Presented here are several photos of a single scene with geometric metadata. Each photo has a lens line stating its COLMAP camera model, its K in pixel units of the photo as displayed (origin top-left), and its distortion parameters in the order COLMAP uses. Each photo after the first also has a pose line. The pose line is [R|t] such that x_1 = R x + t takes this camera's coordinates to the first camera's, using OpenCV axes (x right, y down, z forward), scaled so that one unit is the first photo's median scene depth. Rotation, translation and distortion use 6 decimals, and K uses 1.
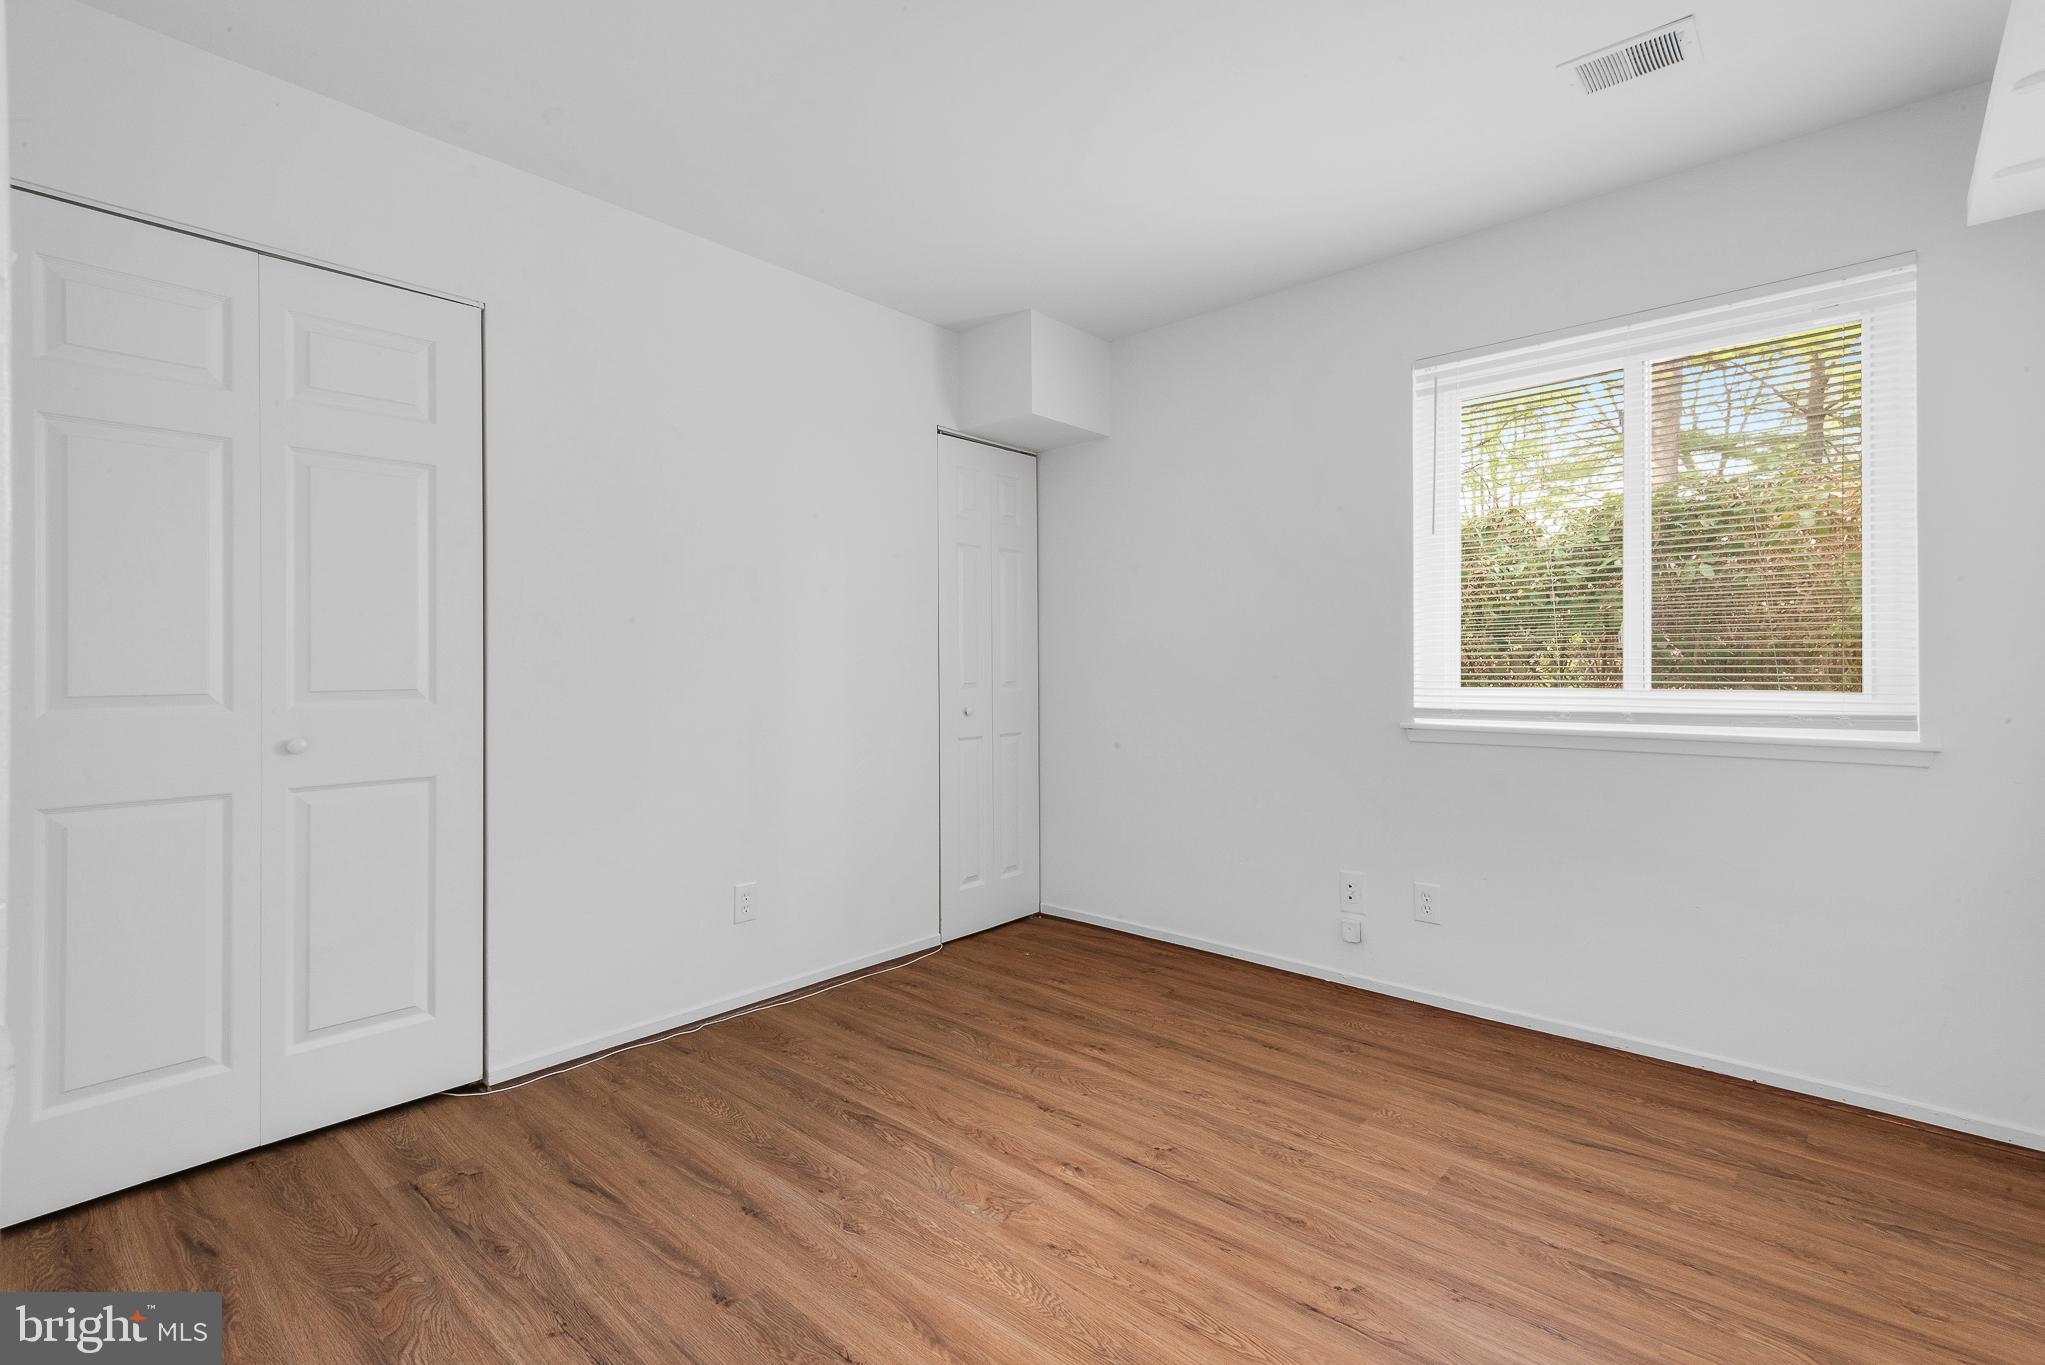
lens RADIAL K [[927.2, 0, 1019.8], [0, 927.2, 676.9], [0, 0, 1]] dist [0.030998, -0.012227]
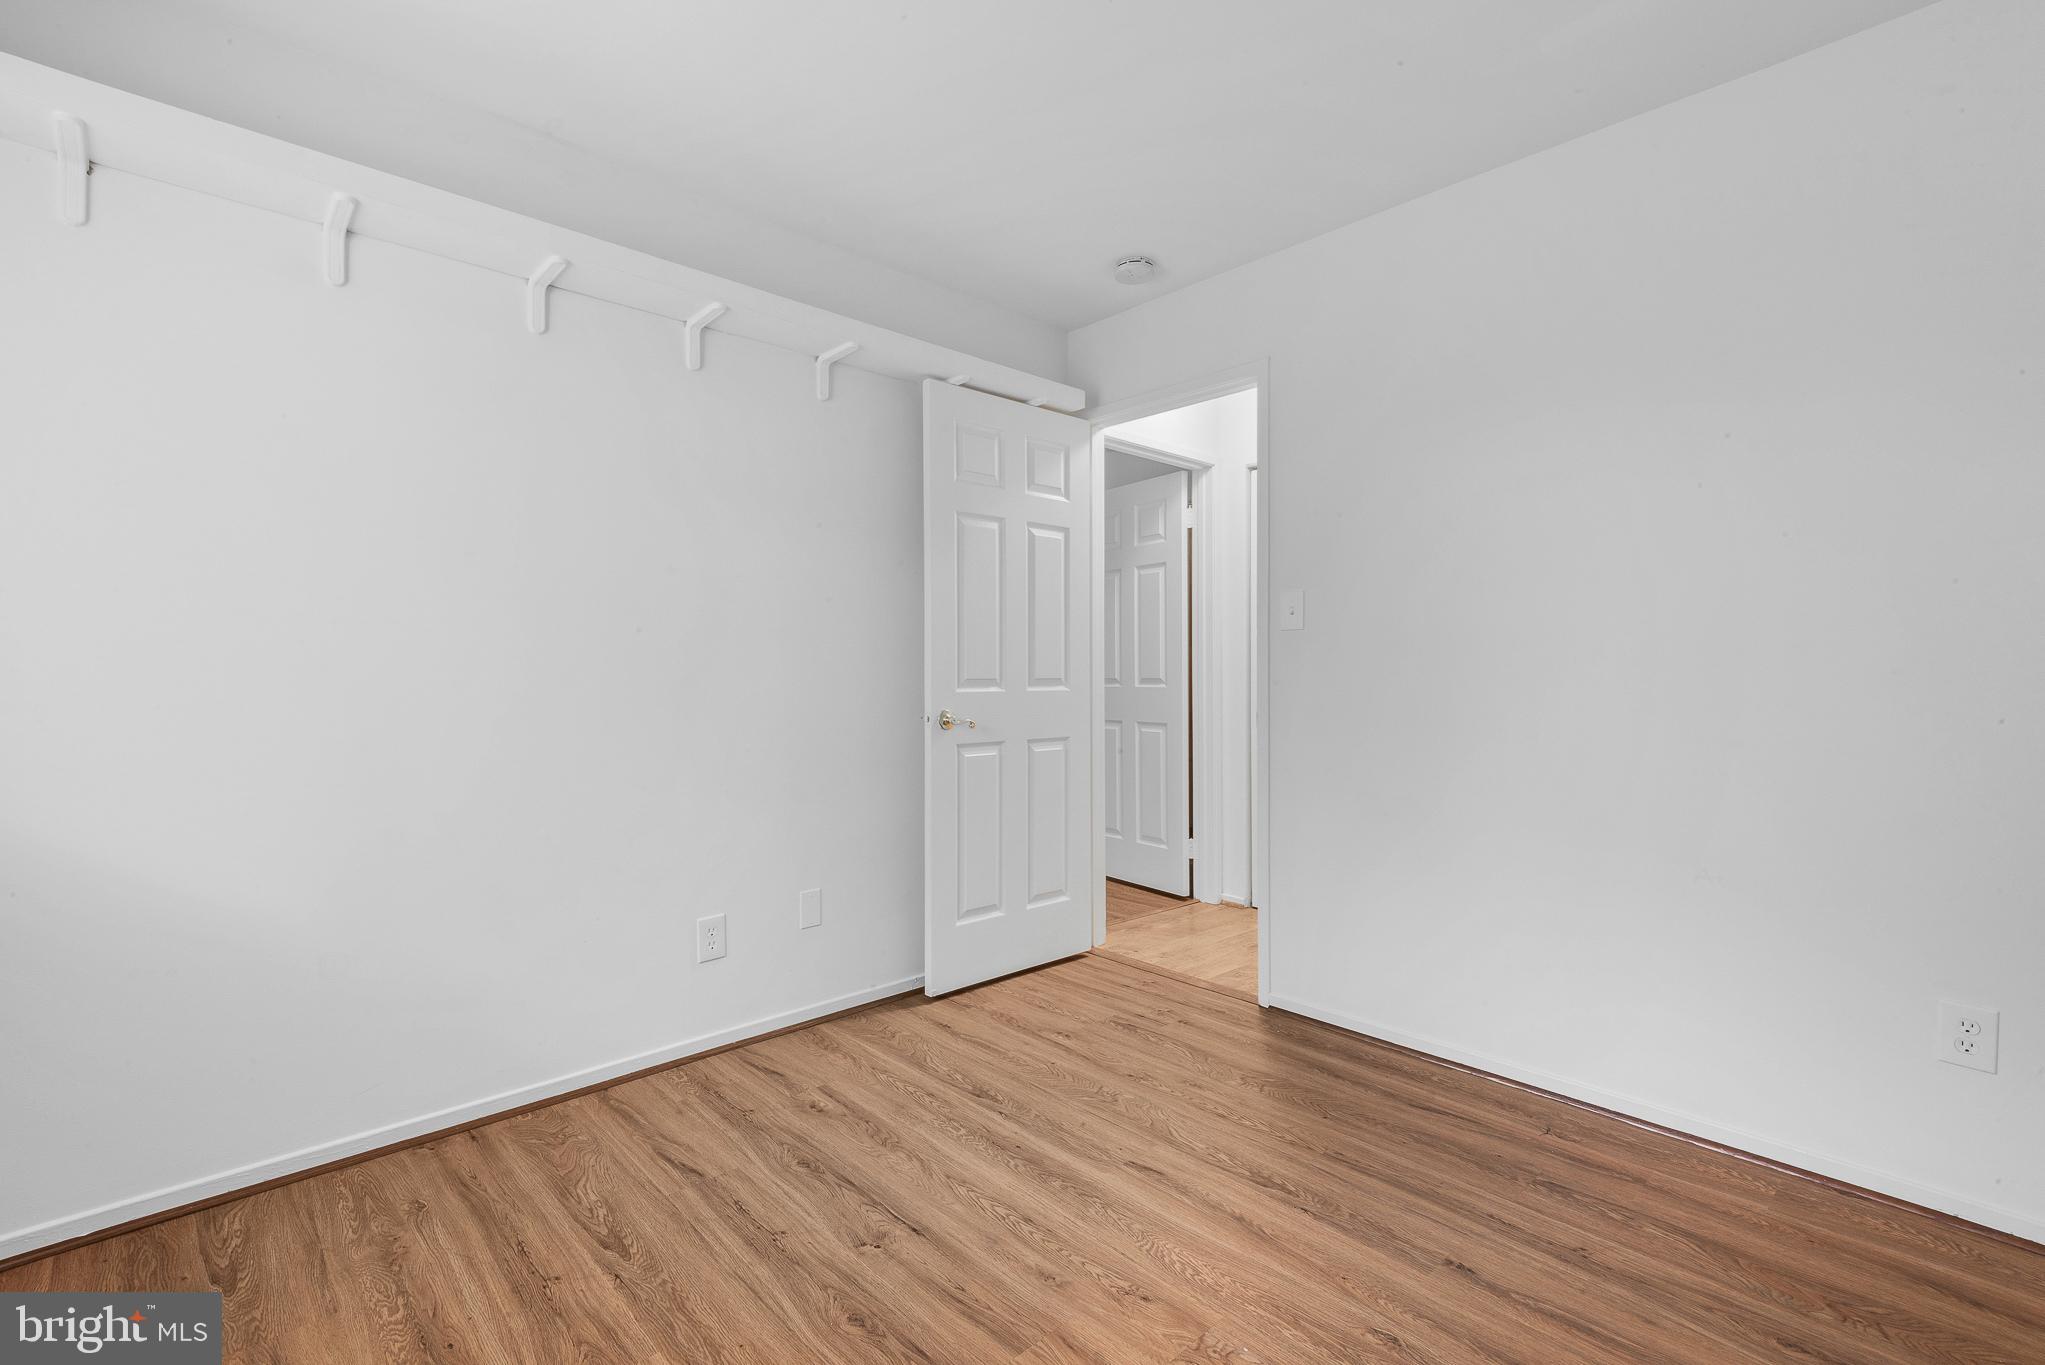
lens RADIAL K [[927.2, 0, 1024.5], [0, 927.2, 674.9], [0, 0, 1]] dist [0.030998, -0.012227]
pose [[-0.996275, 0.000484, 0.086231, 0.076426], [0.001589, 0.999918, 0.012745, -0.017943], [-0.086218, 0.012835, -0.996194, 2.004735]]
